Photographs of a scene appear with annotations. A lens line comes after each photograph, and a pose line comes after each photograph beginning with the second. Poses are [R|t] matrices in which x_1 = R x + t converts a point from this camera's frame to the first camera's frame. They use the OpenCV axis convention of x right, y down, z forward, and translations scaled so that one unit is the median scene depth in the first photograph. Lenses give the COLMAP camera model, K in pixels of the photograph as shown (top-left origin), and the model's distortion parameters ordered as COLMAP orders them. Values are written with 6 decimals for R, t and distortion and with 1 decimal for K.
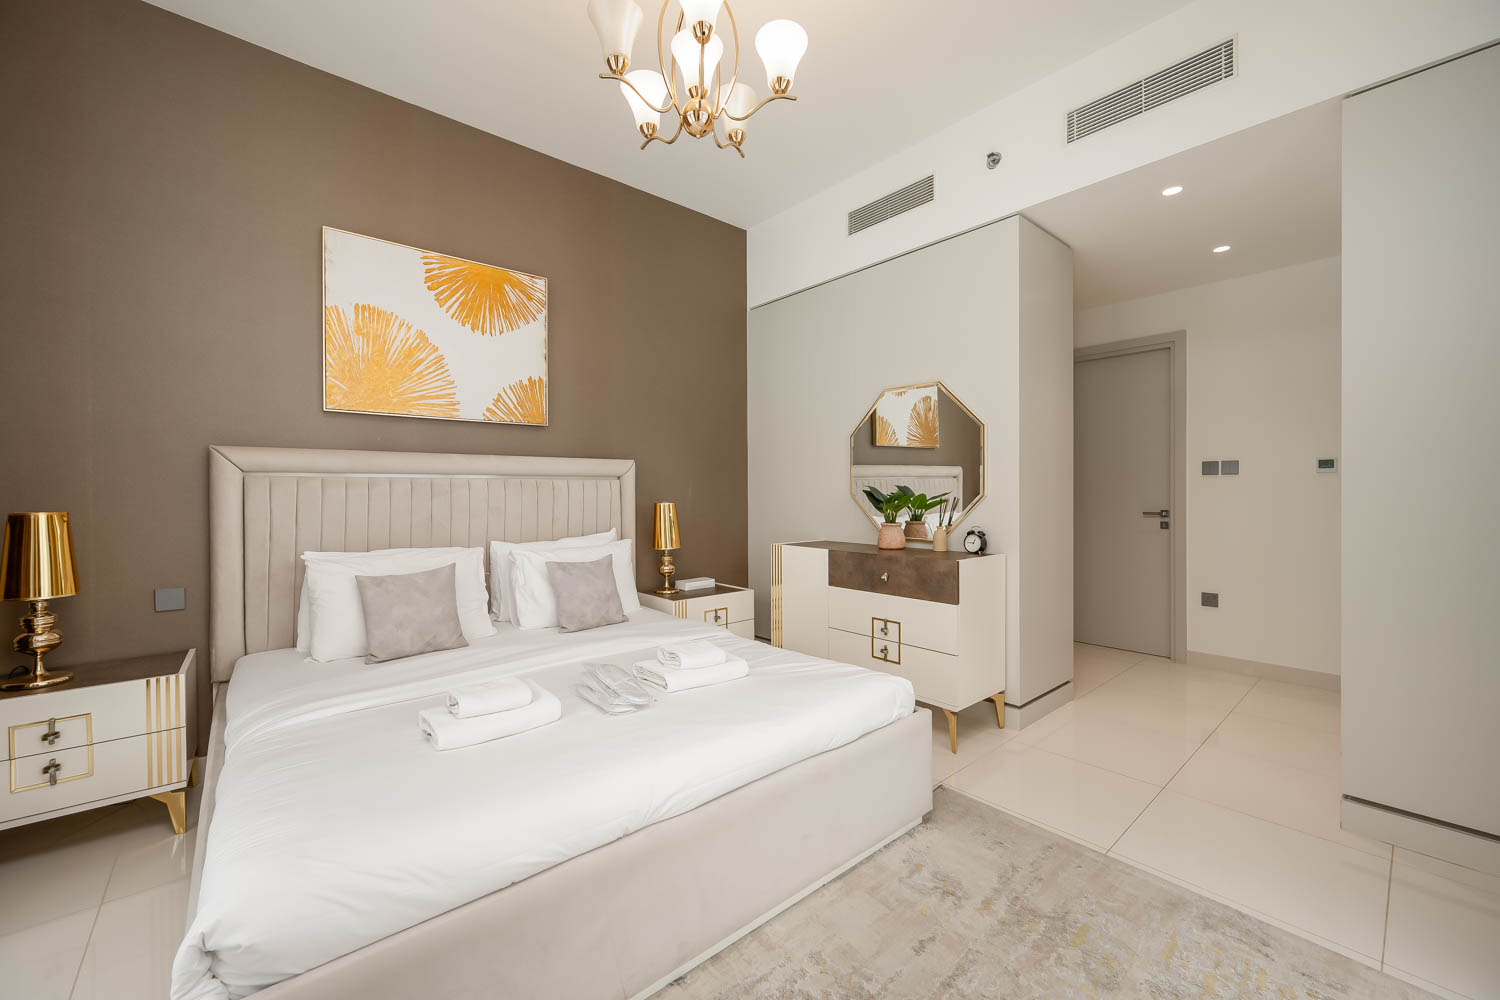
lens RADIAL K [[589.6, 0, 749.0], [0, 589.6, 493.2], [0, 0, 1]] dist [-0.001266, -0.000090]
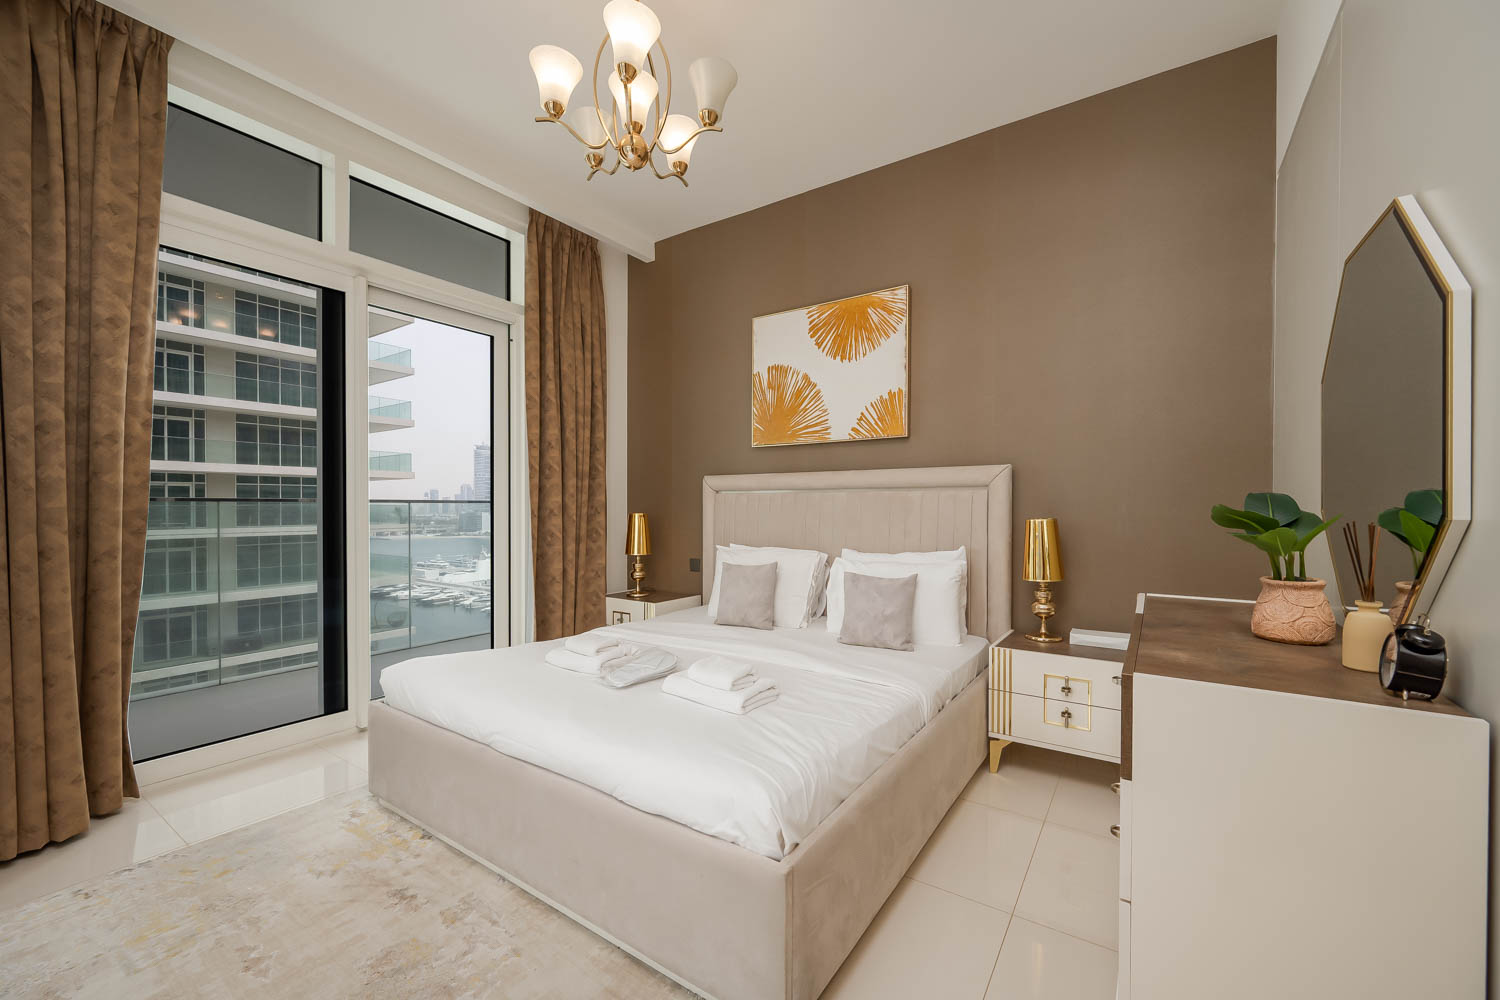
lens RADIAL K [[595.3, 0, 753.7], [0, 595.3, 511.2], [0, 0, 1]] dist [-0.001295, -0.000133]
pose [[0.257378, 0.012515, -0.966230, 0.586461], [-0.005588, 0.999919, 0.011463, -0.000720], [0.966295, 0.002449, 0.257427, 0.540435]]
